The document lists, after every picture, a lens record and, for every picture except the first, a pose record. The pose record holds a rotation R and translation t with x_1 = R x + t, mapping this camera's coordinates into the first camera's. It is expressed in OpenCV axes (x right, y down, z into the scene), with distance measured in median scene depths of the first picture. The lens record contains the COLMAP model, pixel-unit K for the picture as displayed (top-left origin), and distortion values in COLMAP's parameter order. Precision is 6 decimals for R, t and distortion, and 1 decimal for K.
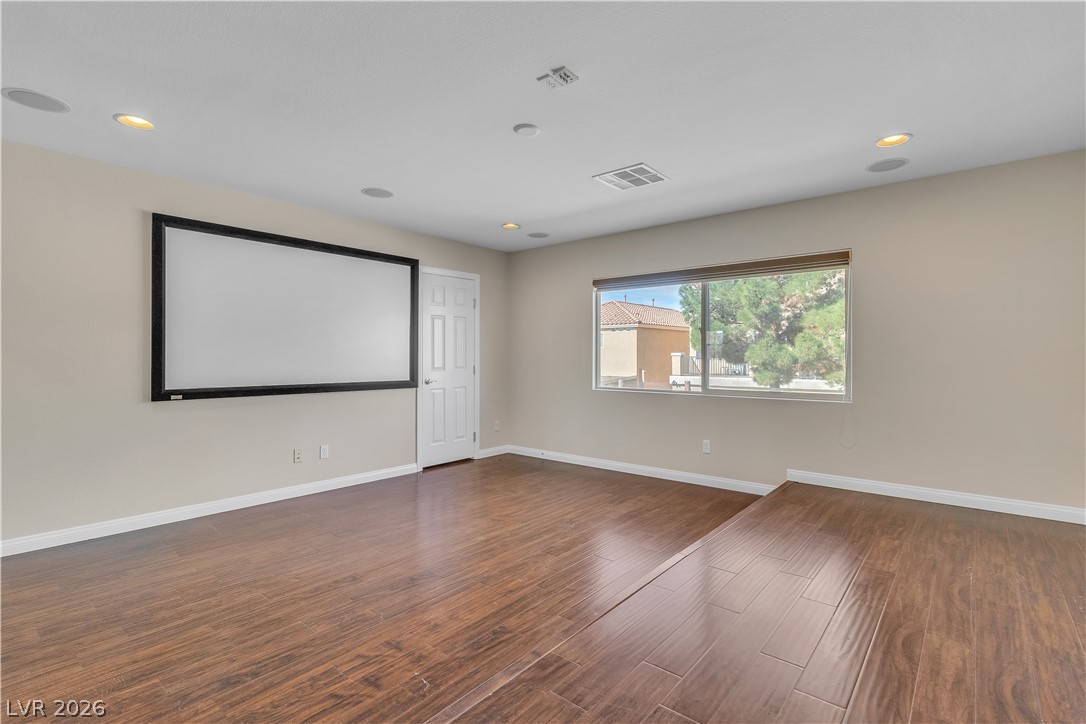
lens RADIAL K [[509.2, 0, 543.8], [0, 509.2, 354.1], [0, 0, 1]] dist [0.002439, 0.000948]
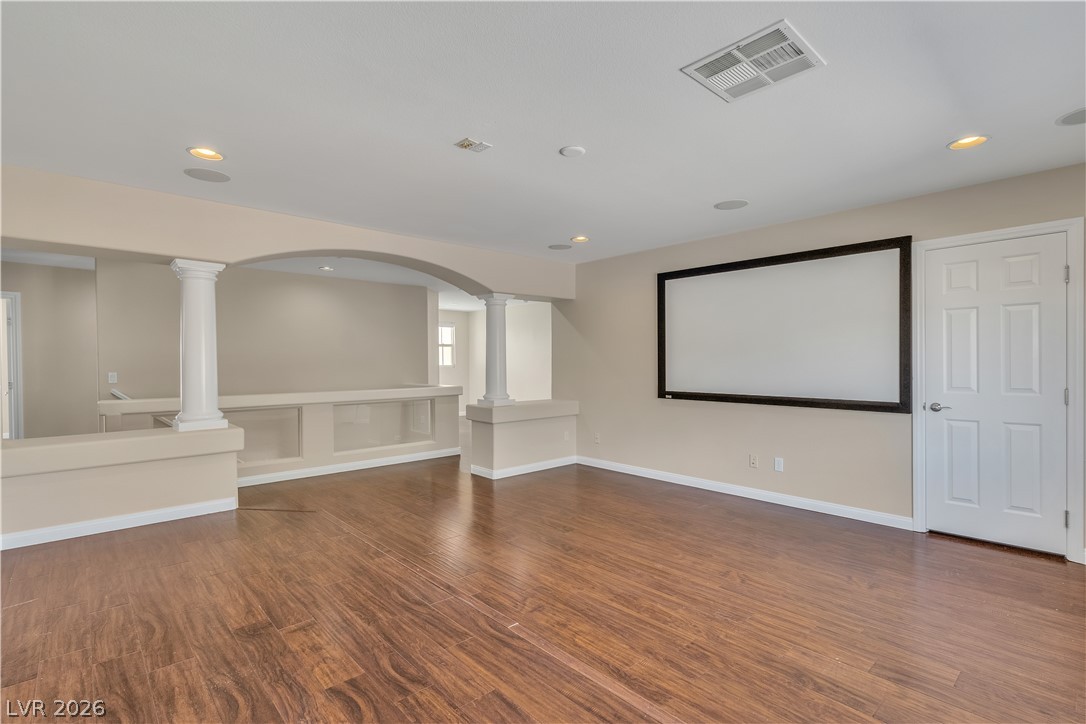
lens RADIAL K [[509.2, 0, 543.8], [0, 509.2, 366.4], [0, 0, 1]] dist [0.002439, 0.000948]
pose [[-0.122575, 0.010222, -0.992407, 0.765753], [0.008327, 0.999922, 0.009271, -0.017610], [0.992424, -0.007128, -0.122651, 0.829137]]
